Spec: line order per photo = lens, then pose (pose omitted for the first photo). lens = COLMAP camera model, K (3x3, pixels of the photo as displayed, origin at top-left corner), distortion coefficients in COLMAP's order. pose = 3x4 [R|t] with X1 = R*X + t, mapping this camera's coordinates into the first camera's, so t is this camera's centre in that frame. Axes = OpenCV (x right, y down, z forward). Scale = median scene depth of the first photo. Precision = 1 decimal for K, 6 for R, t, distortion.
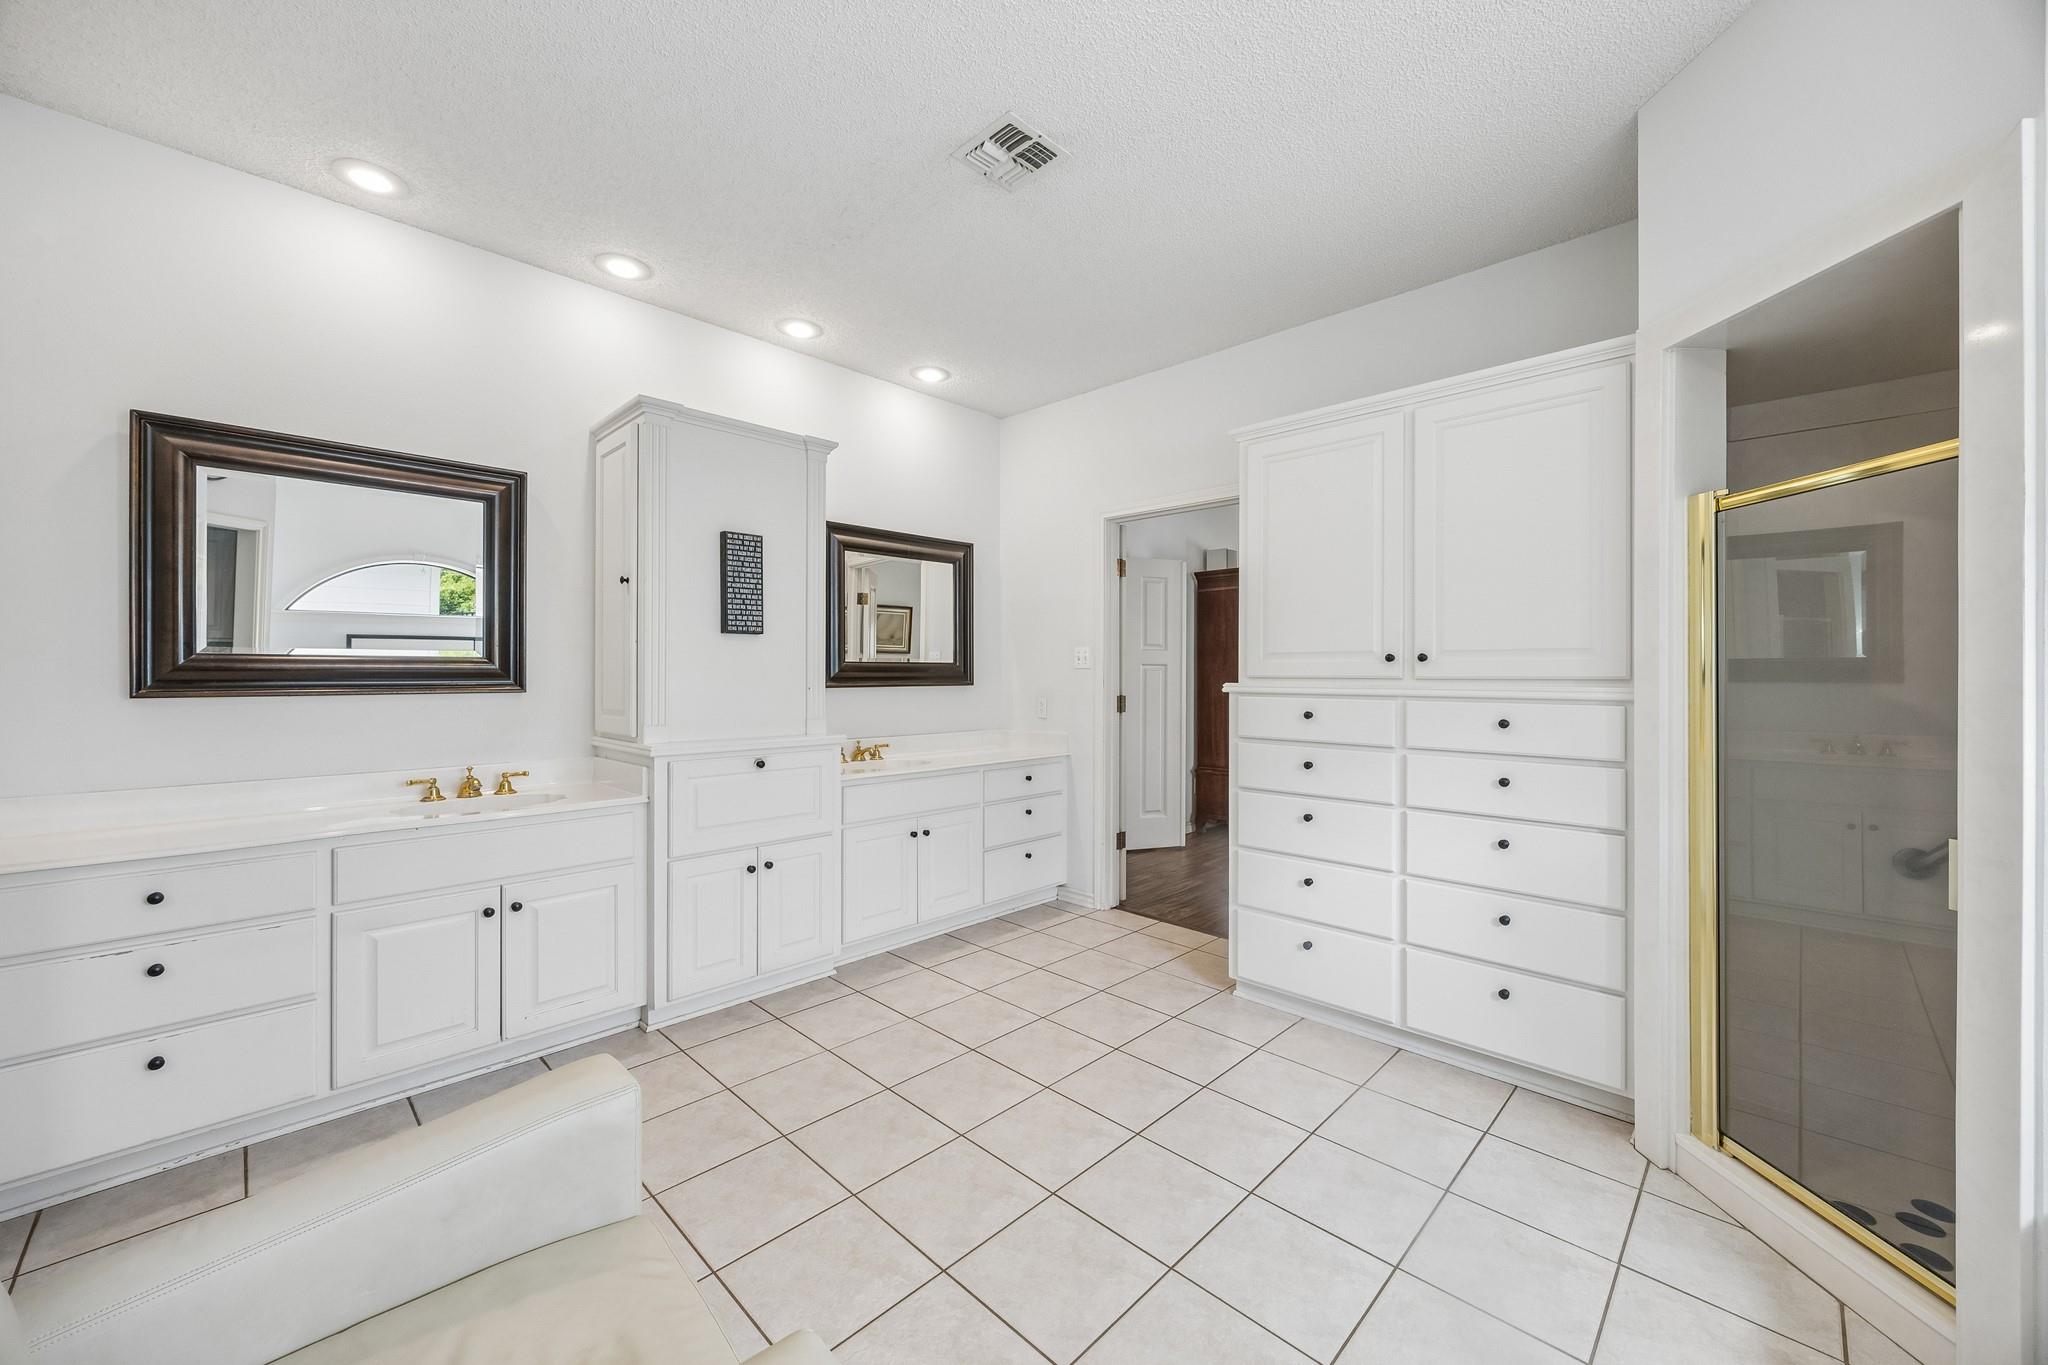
lens RADIAL K [[782.9, 0, 1041.2], [0, 782.9, 675.2], [0, 0, 1]] dist [-0.001943, 0.000184]
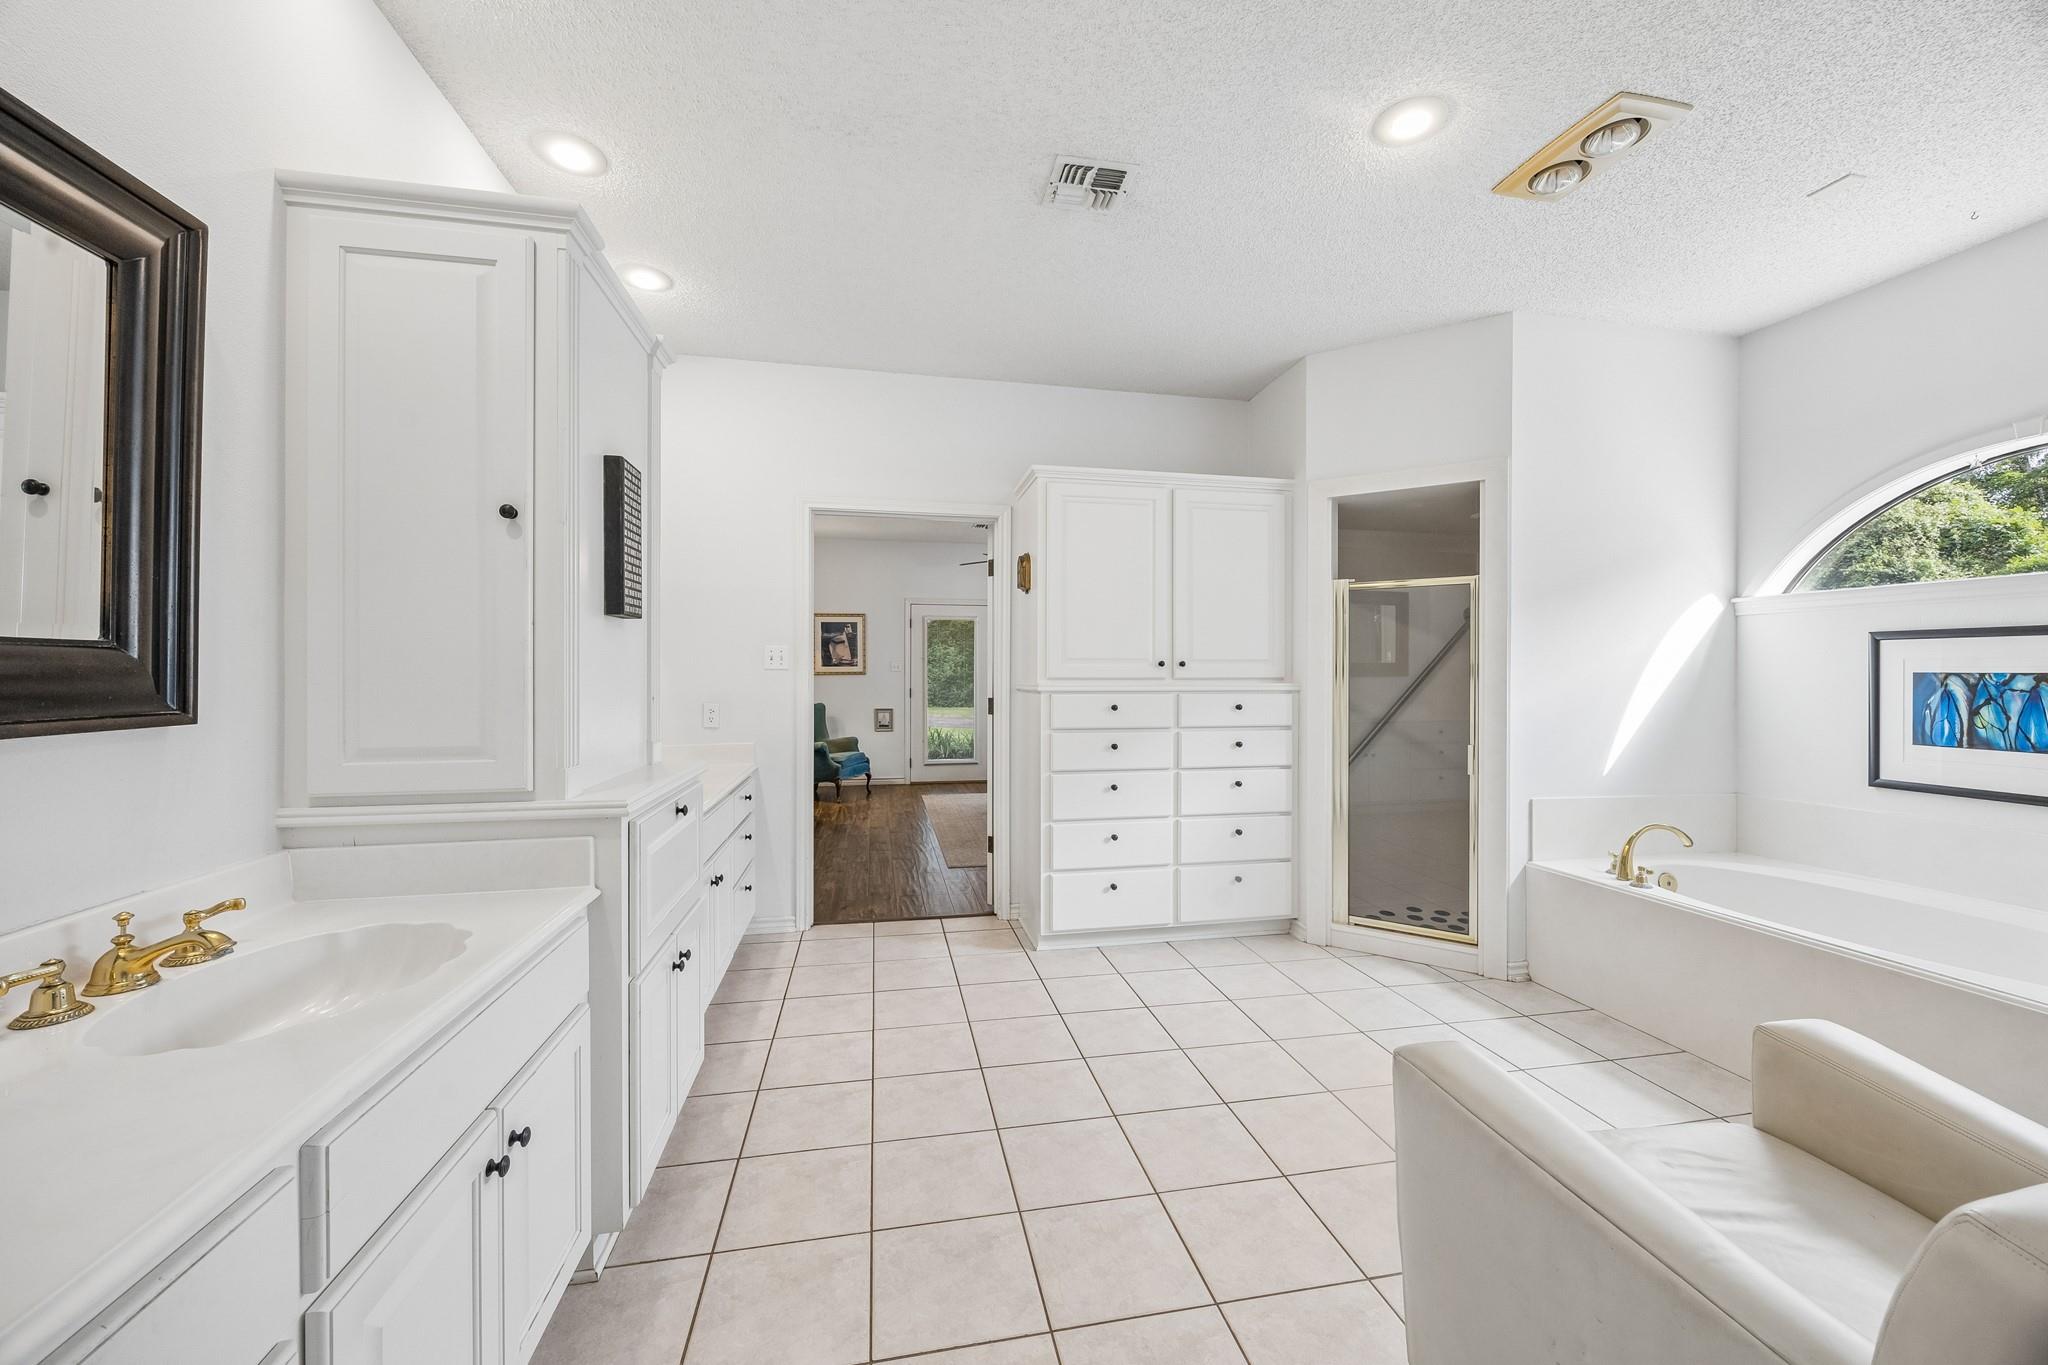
lens RADIAL K [[782.9, 0, 1037.0], [0, 782.9, 676.0], [0, 0, 1]] dist [-0.001943, 0.000184]
pose [[0.566224, -0.004468, 0.824240, -0.852293], [-0.000378, 0.999984, 0.005680, -0.008222], [-0.824252, -0.003527, 0.566213, 0.408942]]
